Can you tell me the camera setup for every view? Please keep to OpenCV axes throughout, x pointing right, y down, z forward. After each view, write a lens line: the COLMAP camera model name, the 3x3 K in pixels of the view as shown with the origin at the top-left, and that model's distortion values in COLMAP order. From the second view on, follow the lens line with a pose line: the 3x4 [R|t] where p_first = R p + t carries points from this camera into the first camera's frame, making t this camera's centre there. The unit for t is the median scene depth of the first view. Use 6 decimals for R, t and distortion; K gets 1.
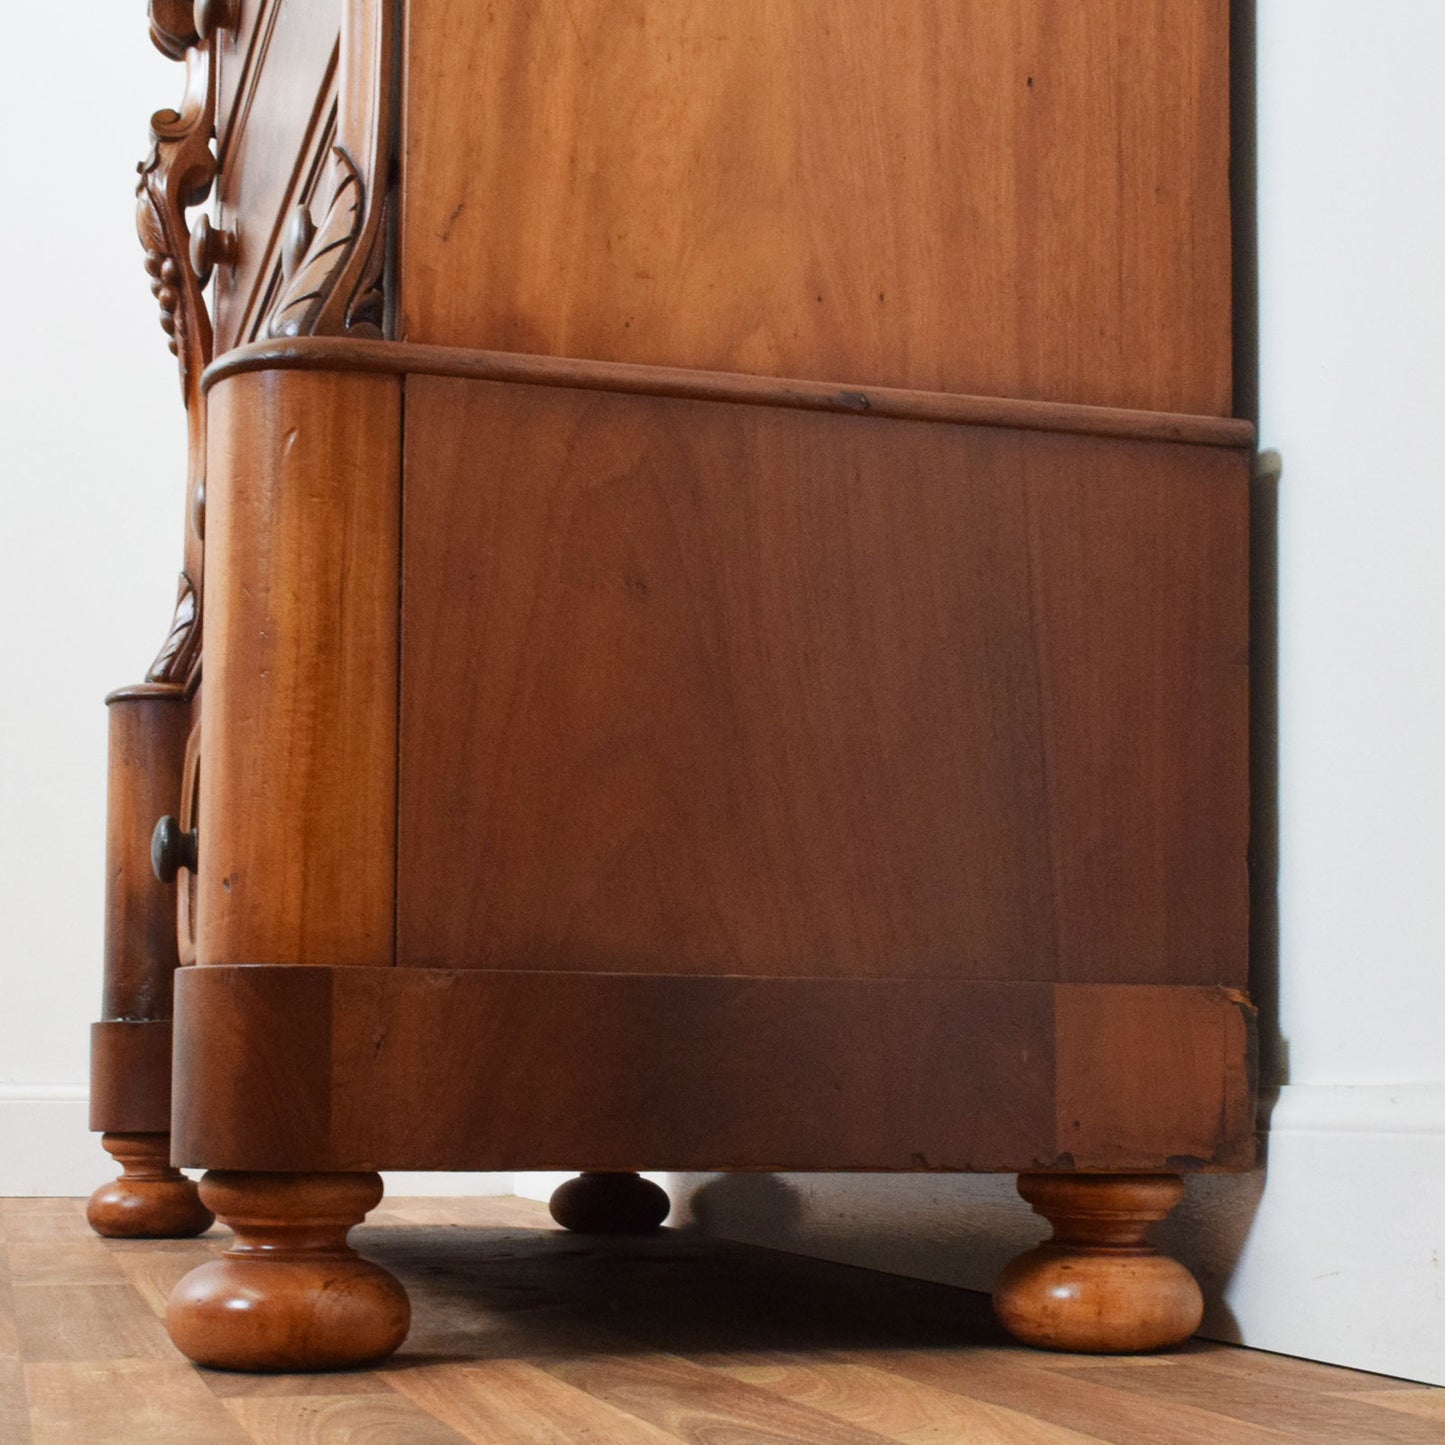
lens RADIAL K [[2535.8, 0, 799.6], [0, 2535.8, 719.9], [0, 0, 1]] dist [0.009875, -0.050504]
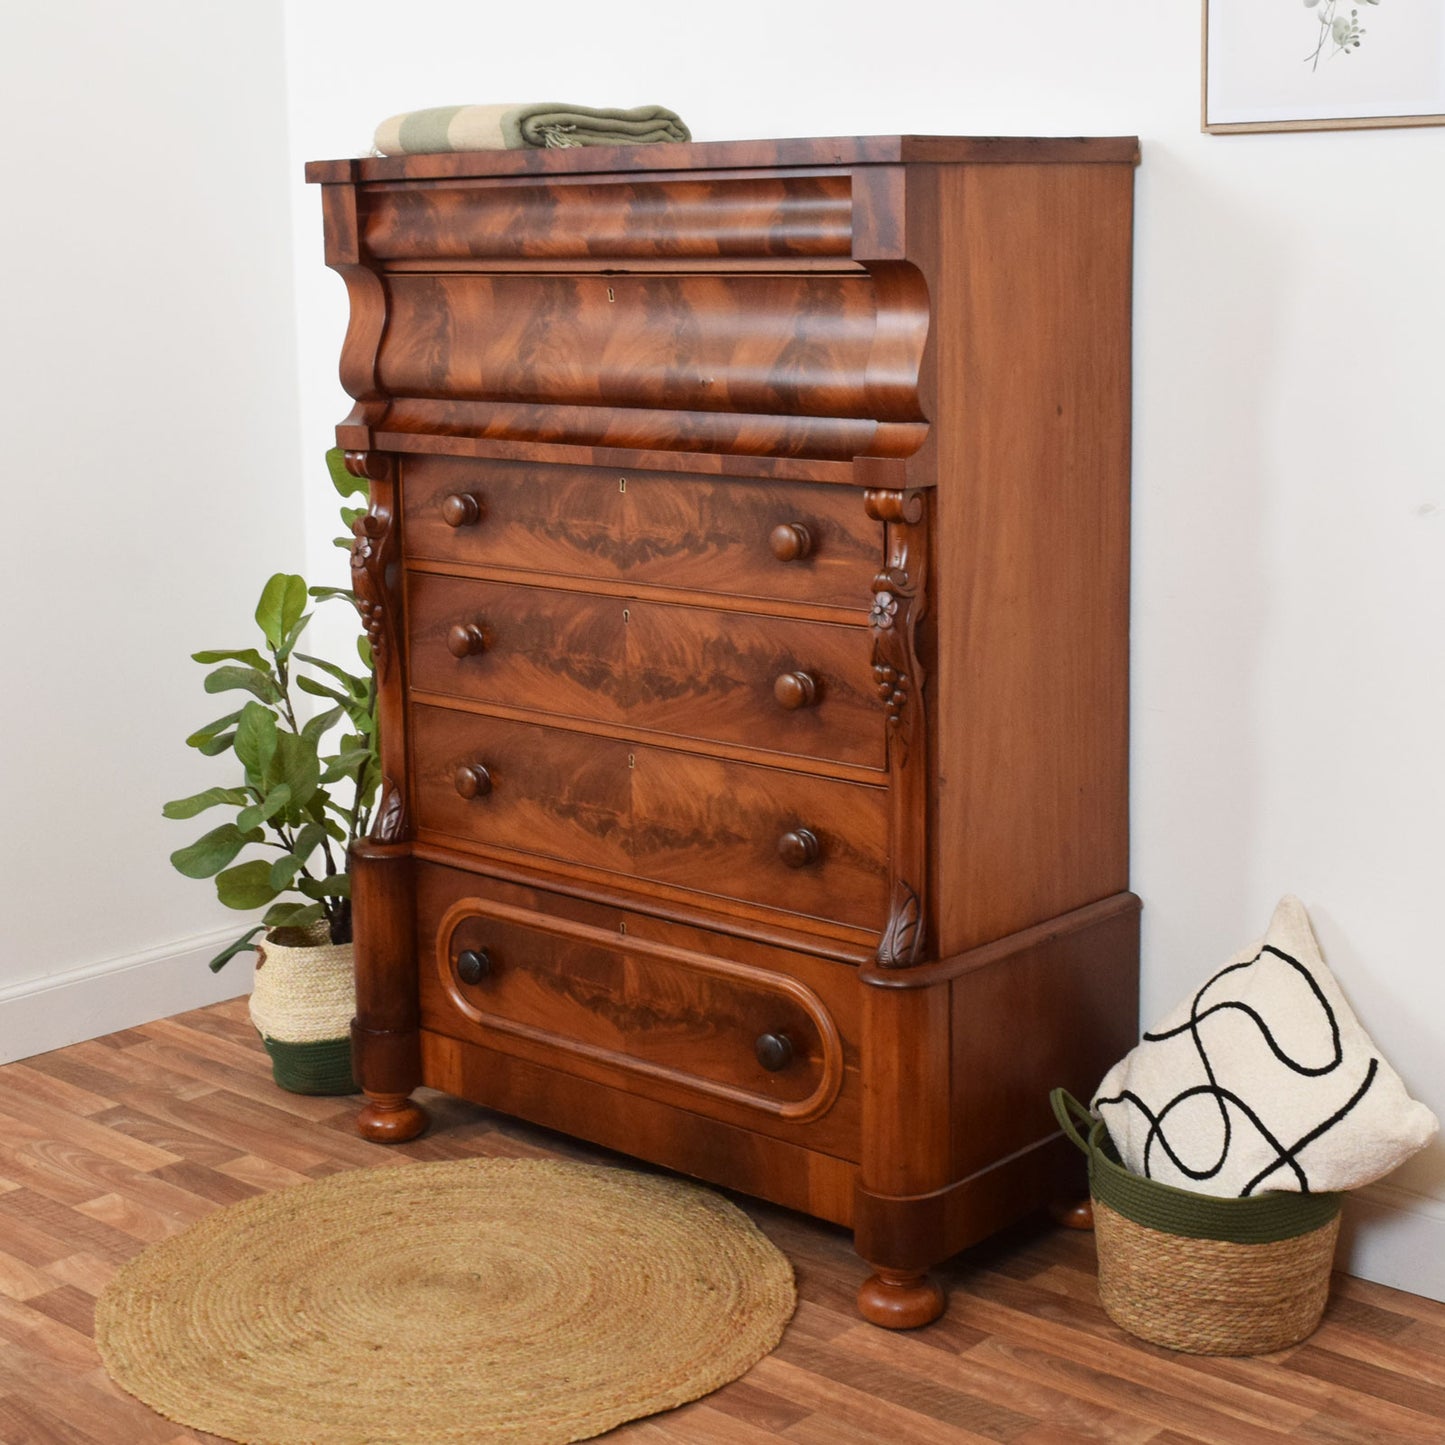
lens RADIAL K [[2483.8, 0, 722.5], [0, 2483.8, 636.3], [0, 0, 1]] dist [-0.023504, 0.000354]
pose [[0.875275, -0.103539, 0.472413, -1.461484], [0.001336, 0.977328, 0.211727, -0.968463], [-0.483624, -0.184688, 0.855569, -1.022311]]
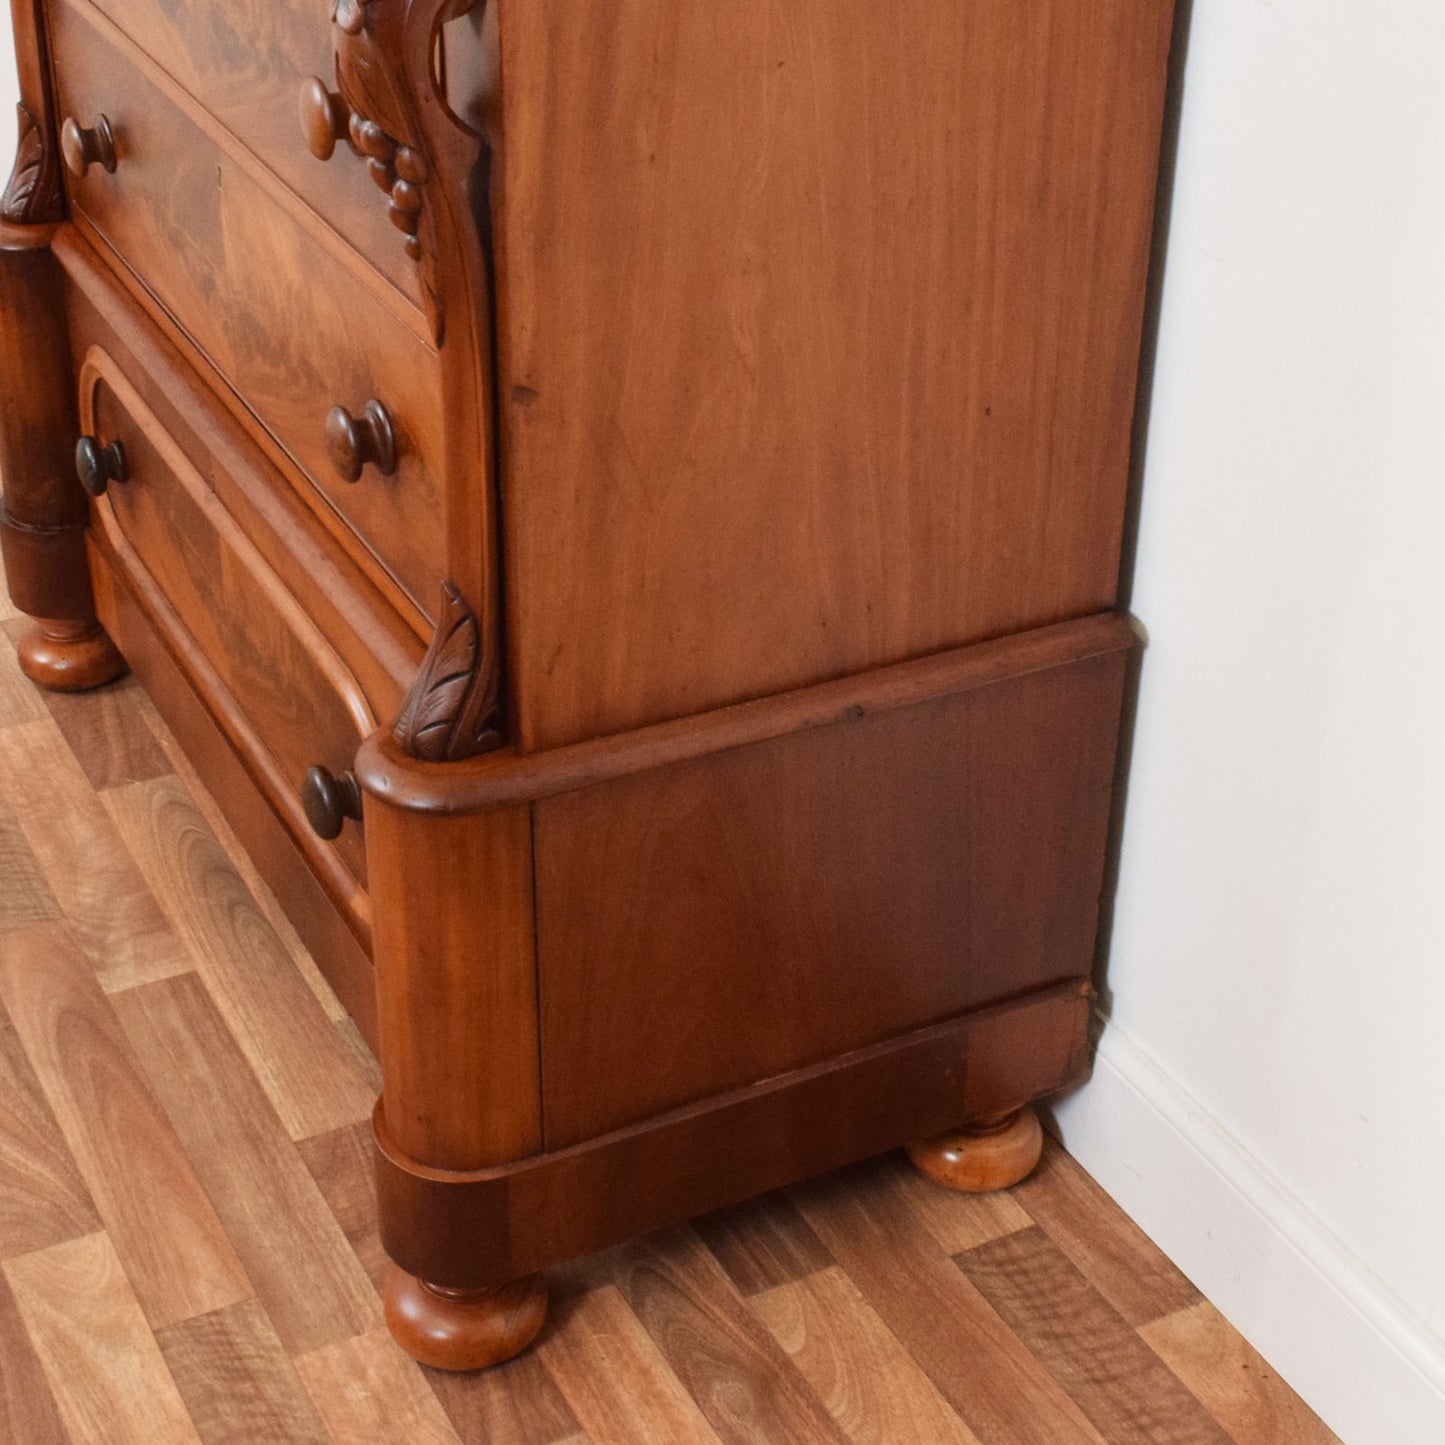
lens RADIAL K [[2535.8, 0, 799.6], [0, 2535.8, 719.9], [0, 0, 1]] dist [0.009875, -0.050504]
pose [[0.985408, -0.067316, 0.156335, -0.199321], [-0.031307, 0.831122, 0.555208, -0.807234], [-0.167308, -0.552000, 0.816887, -0.059370]]
